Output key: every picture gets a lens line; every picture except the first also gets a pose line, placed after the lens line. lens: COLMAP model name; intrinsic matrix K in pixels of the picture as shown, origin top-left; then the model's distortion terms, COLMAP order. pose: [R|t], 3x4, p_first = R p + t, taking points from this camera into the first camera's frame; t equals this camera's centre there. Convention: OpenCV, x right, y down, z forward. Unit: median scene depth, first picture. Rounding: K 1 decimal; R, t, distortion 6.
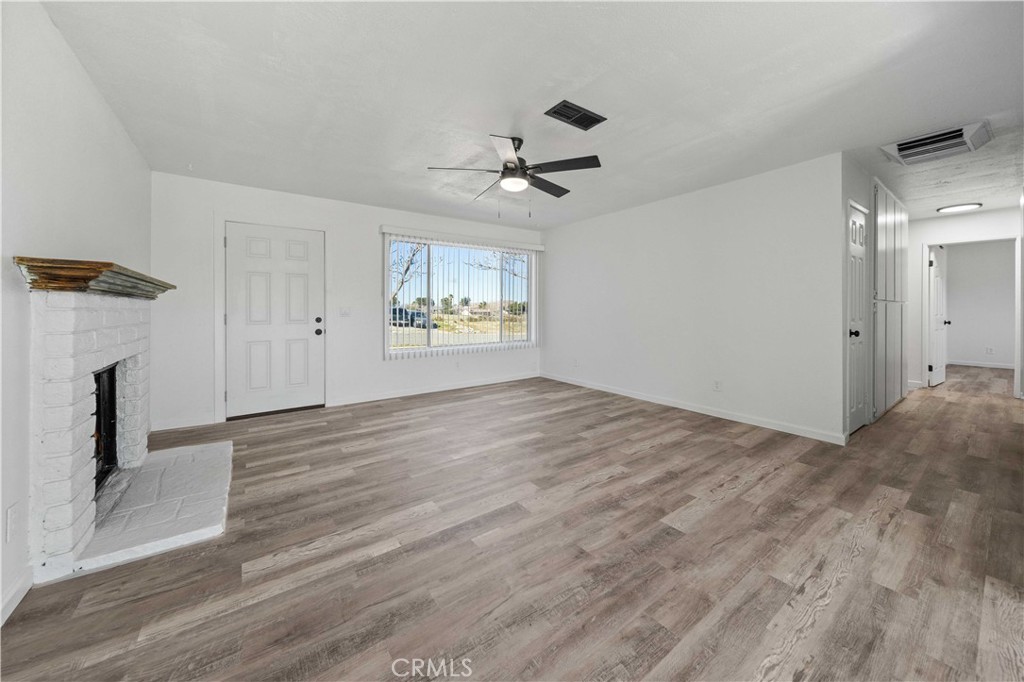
lens RADIAL K [[365.1, 0, 515.0], [0, 365.1, 327.3], [0, 0, 1]] dist [0.000468, -0.000096]
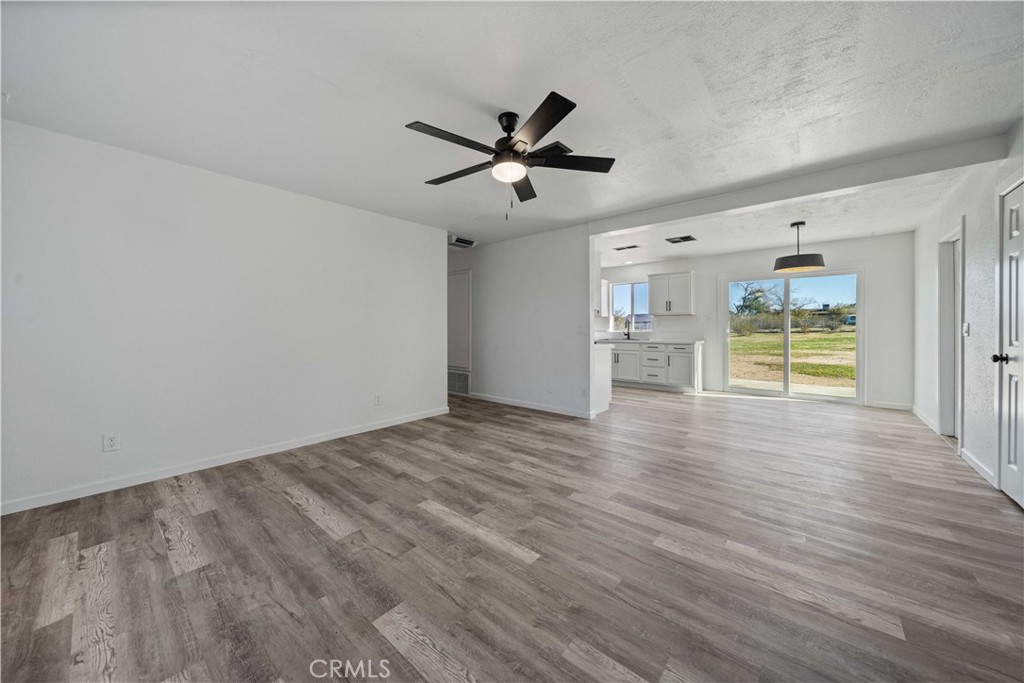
lens RADIAL K [[365.1, 0, 515.0], [0, 365.1, 327.8], [0, 0, 1]] dist [0.000468, -0.000096]
pose [[-0.233491, 0.000376, 0.972359, -0.869604], [0.051119, 0.998622, 0.011889, -0.059874], [-0.971014, 0.052482, -0.233188, 1.299939]]
